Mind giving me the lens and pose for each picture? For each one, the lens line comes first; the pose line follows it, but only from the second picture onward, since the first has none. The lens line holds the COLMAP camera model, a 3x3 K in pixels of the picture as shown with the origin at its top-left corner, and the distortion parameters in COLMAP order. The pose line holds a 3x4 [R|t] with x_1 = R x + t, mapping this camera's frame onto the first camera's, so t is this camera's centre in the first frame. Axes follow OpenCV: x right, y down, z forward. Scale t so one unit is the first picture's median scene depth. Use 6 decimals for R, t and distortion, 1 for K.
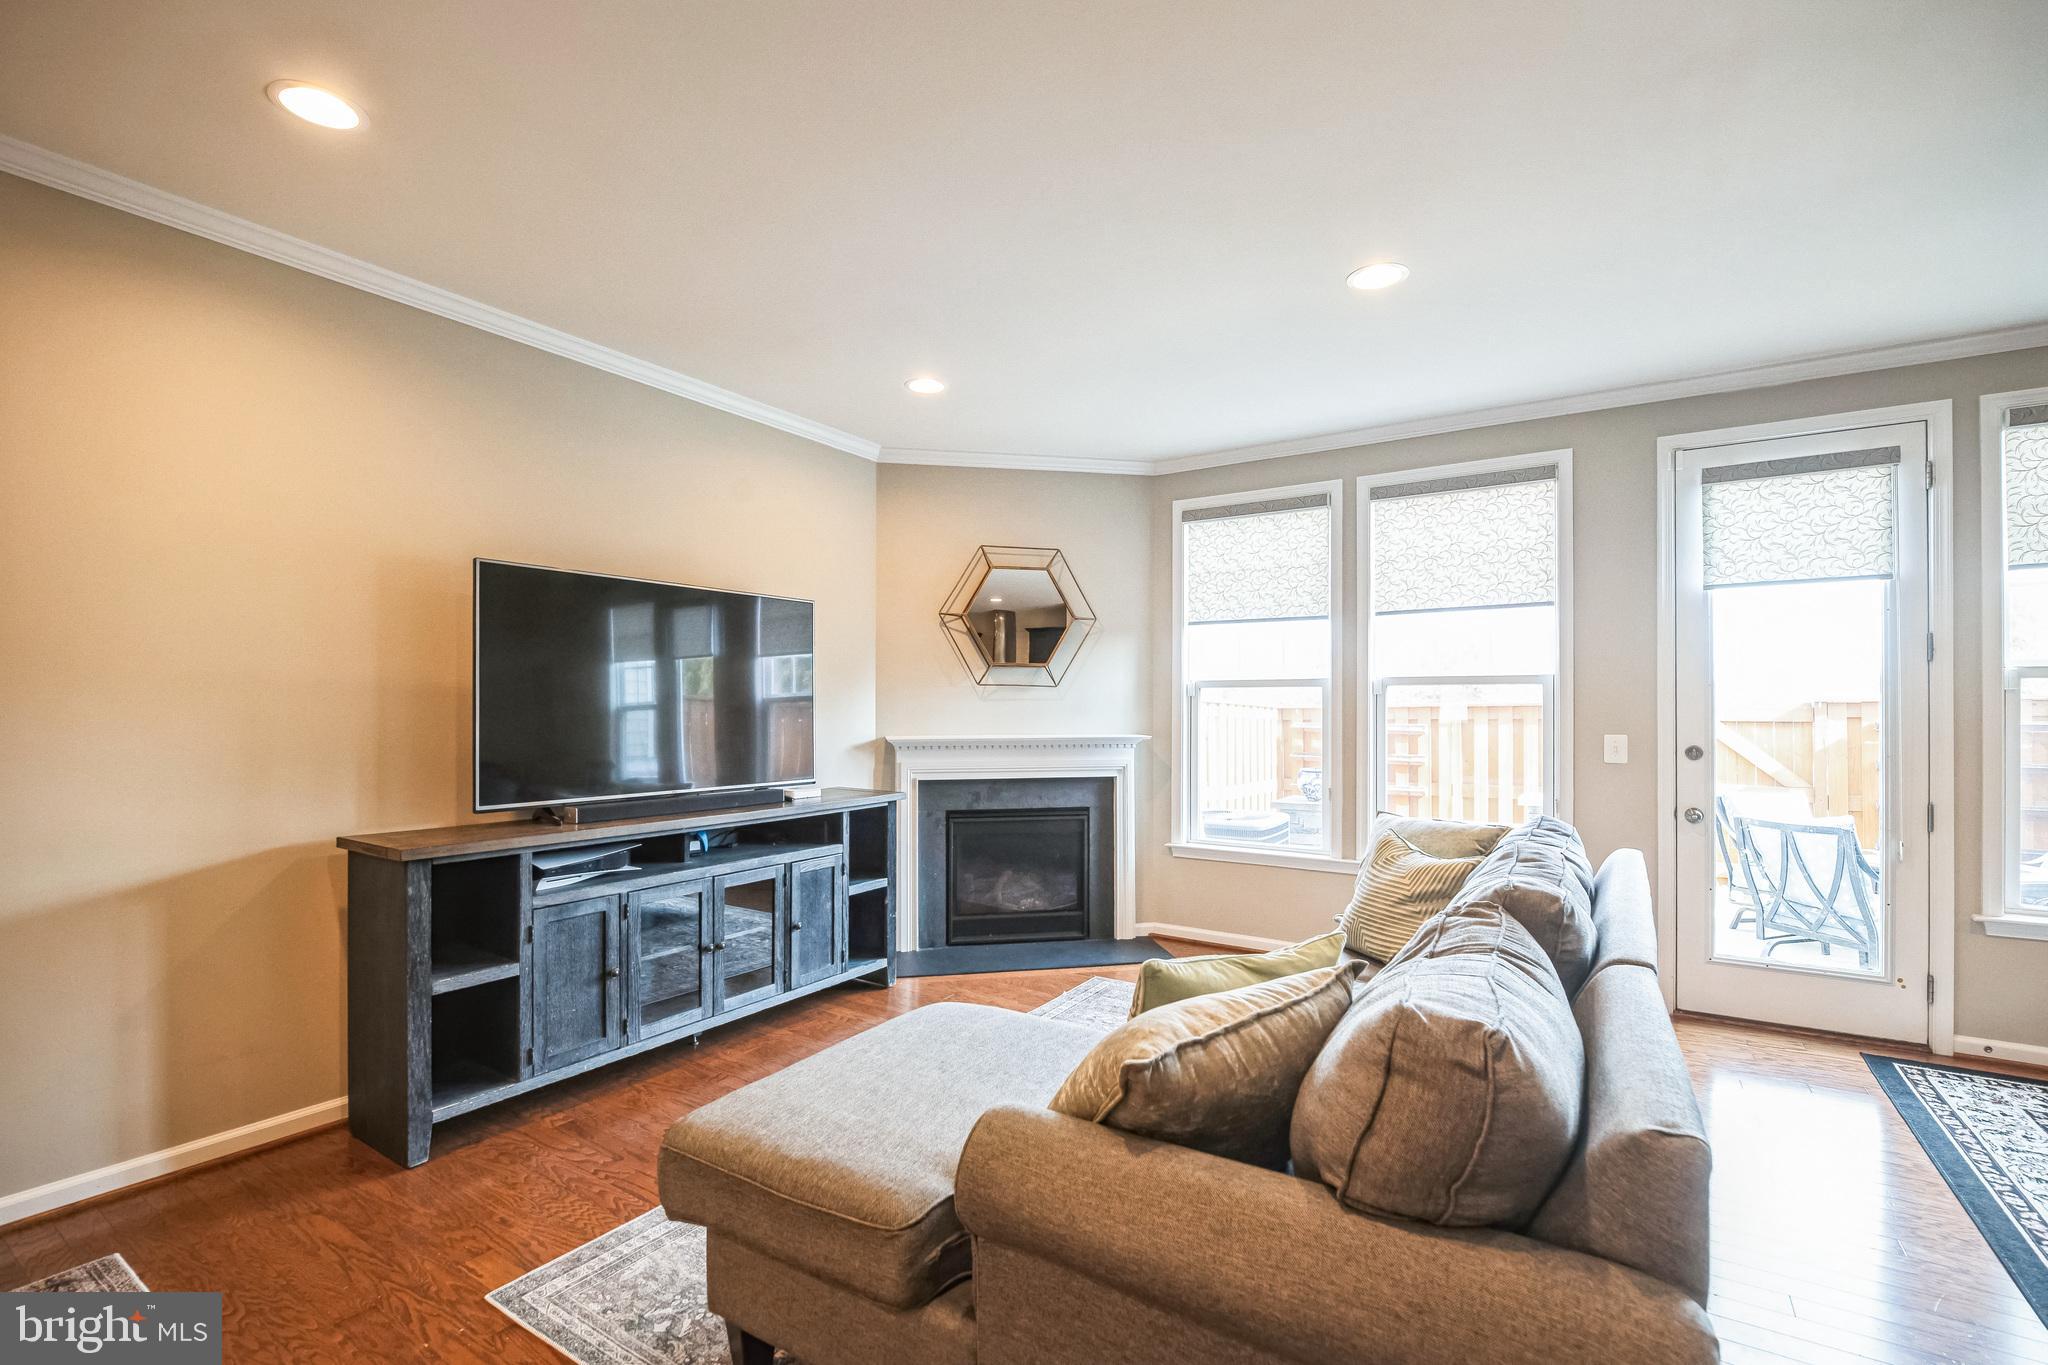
lens RADIAL K [[901.4, 0, 1035.9], [0, 901.4, 704.2], [0, 0, 1]] dist [-0.008478, -0.001318]
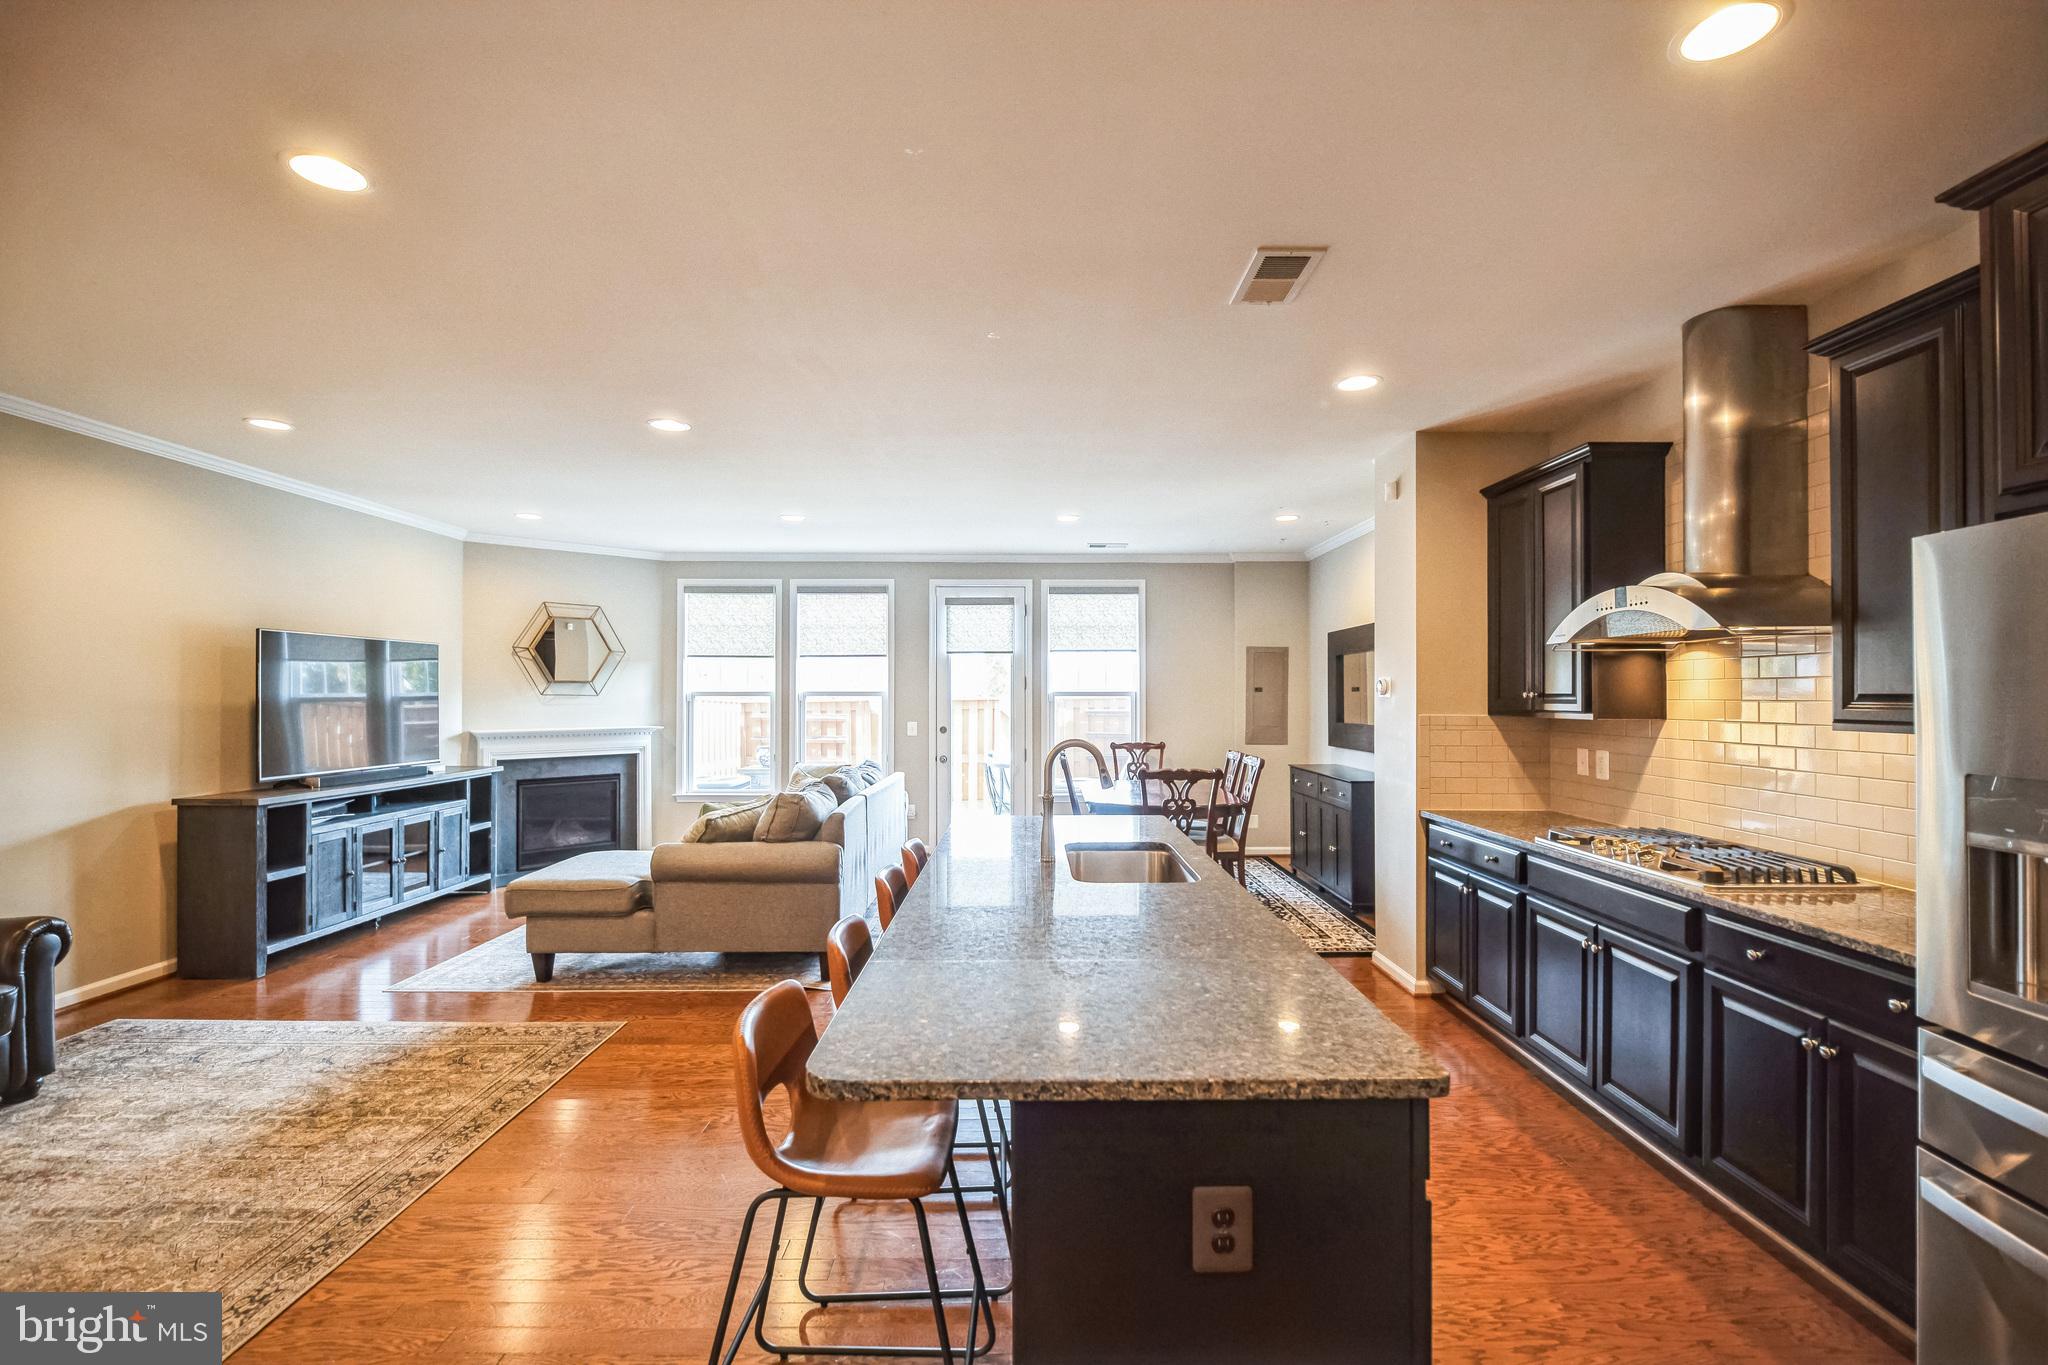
lens RADIAL K [[892.7, 0, 1034.6], [0, 892.7, 686.2], [0, 0, 1]] dist [-0.011197, -0.001513]
pose [[0.833842, 0.004458, 0.551985, -0.244506], [-0.001997, 0.999985, -0.005059, -0.037537], [-0.551999, 0.003116, 0.833839, -0.848838]]
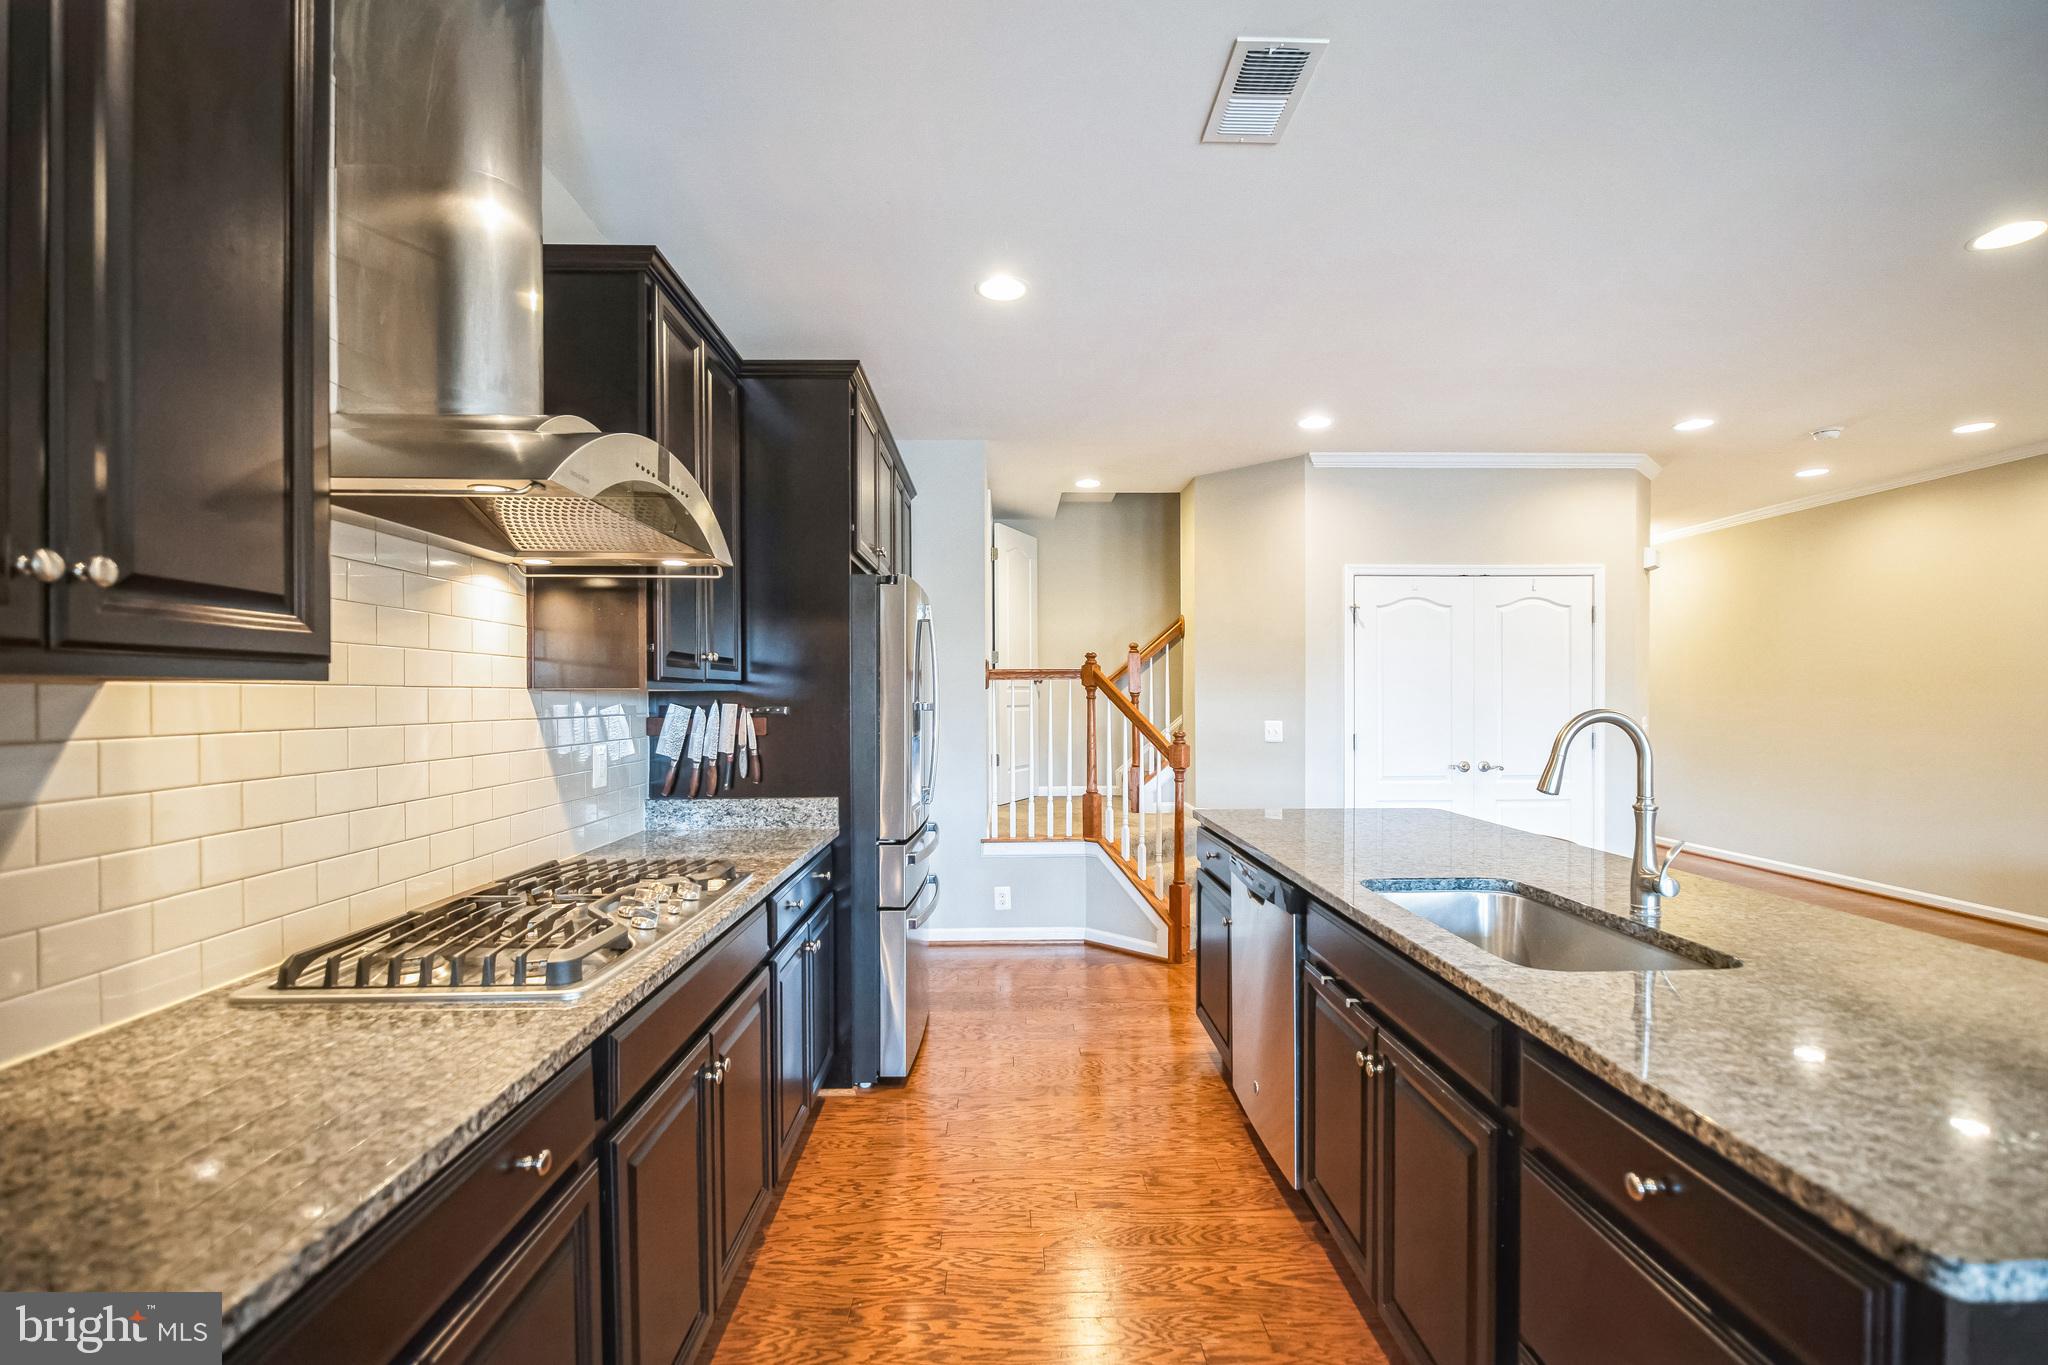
lens RADIAL K [[901.4, 0, 1035.9], [0, 901.4, 704.2], [0, 0, 1]] dist [-0.008478, -0.001318]
pose [[-0.816185, 0.006673, -0.577753, 0.690486], [0.006089, 0.999977, 0.002949, -0.001269], [0.577759, -0.001111, -0.816207, -0.038400]]
